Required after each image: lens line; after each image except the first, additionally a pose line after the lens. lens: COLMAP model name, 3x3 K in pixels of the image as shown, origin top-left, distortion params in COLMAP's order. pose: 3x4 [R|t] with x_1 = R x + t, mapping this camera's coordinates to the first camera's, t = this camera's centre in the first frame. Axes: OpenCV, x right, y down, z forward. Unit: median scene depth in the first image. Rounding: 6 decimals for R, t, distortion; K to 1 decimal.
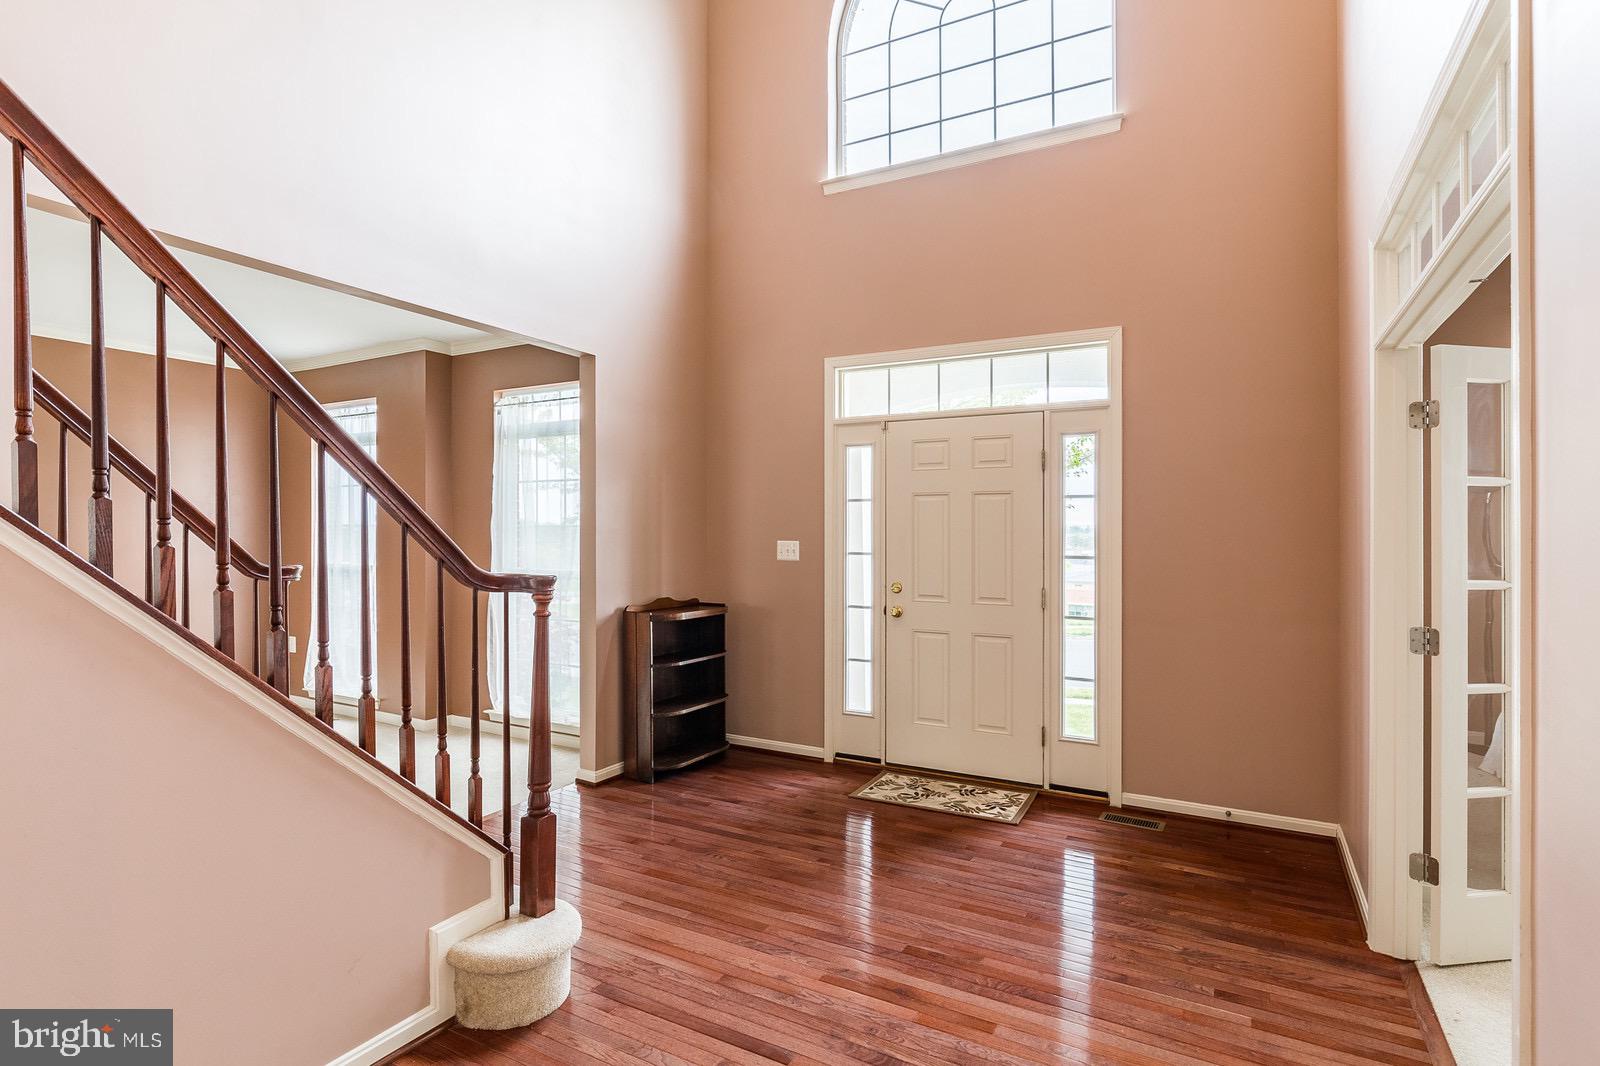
lens RADIAL K [[796.6, 0, 796.8], [0, 796.6, 540.6], [0, 0, 1]] dist [0.002104, 0.000342]
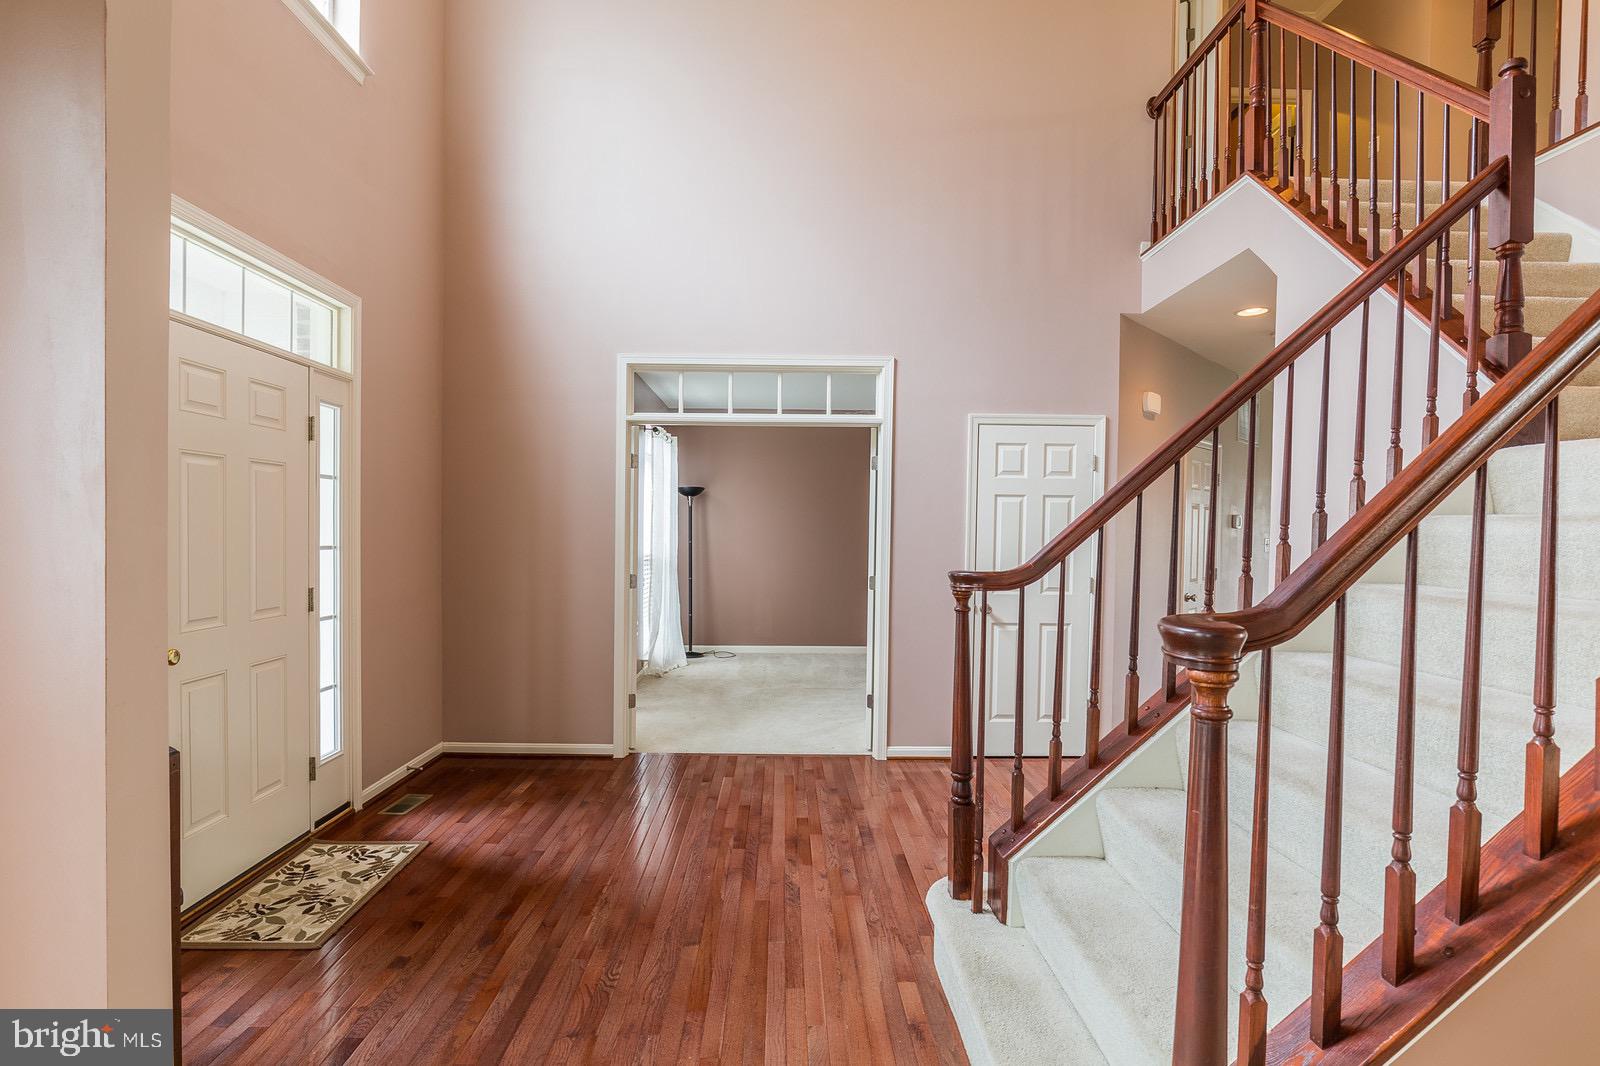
lens RADIAL K [[796.6, 0, 796.8], [0, 796.6, 540.6], [0, 0, 1]] dist [0.002104, 0.000342]
pose [[-0.501117, -0.023361, 0.865064, -0.651255], [-0.012377, 0.999727, 0.019828, -0.008905], [-0.865291, -0.000771, -0.501270, 1.003597]]
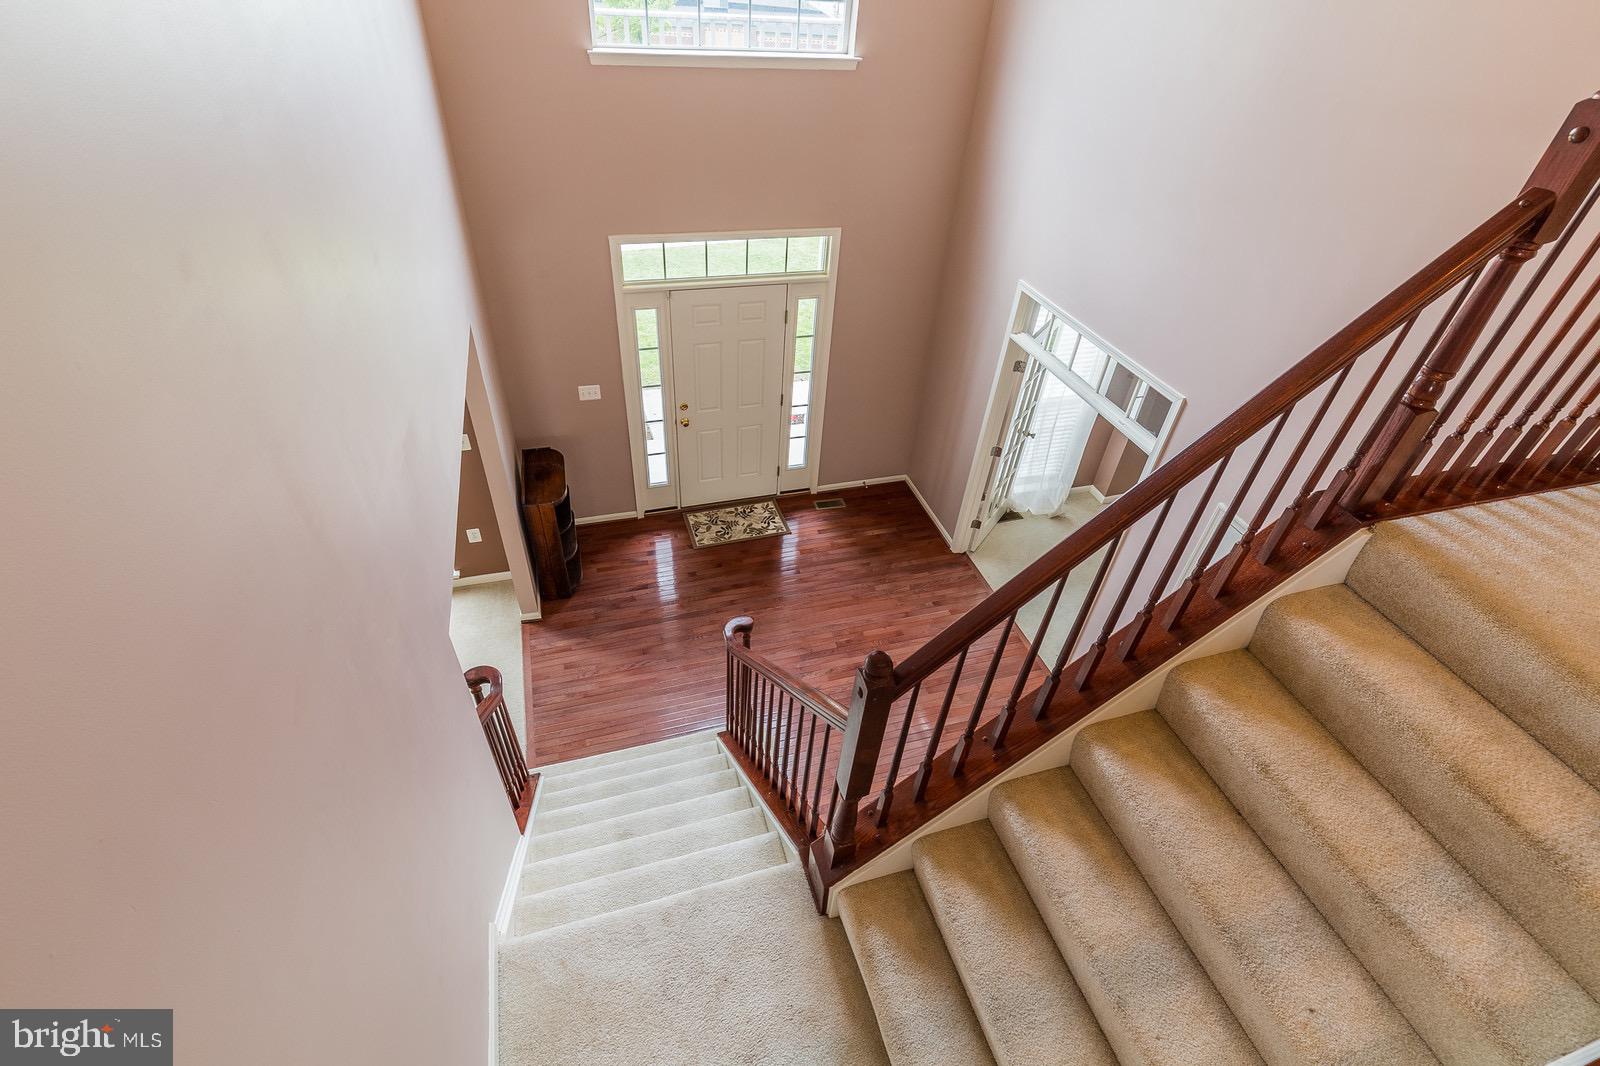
lens RADIAL K [[740.8, 0, 784.5], [0, 740.8, 534.7], [0, 0, 1]] dist [-0.002512, -0.000114]
pose [[0.700894, -0.432475, 0.567197, -0.656271], [-0.046418, 0.765869, 0.641319, -0.684529], [-0.711753, -0.475825, 0.516718, 0.107738]]
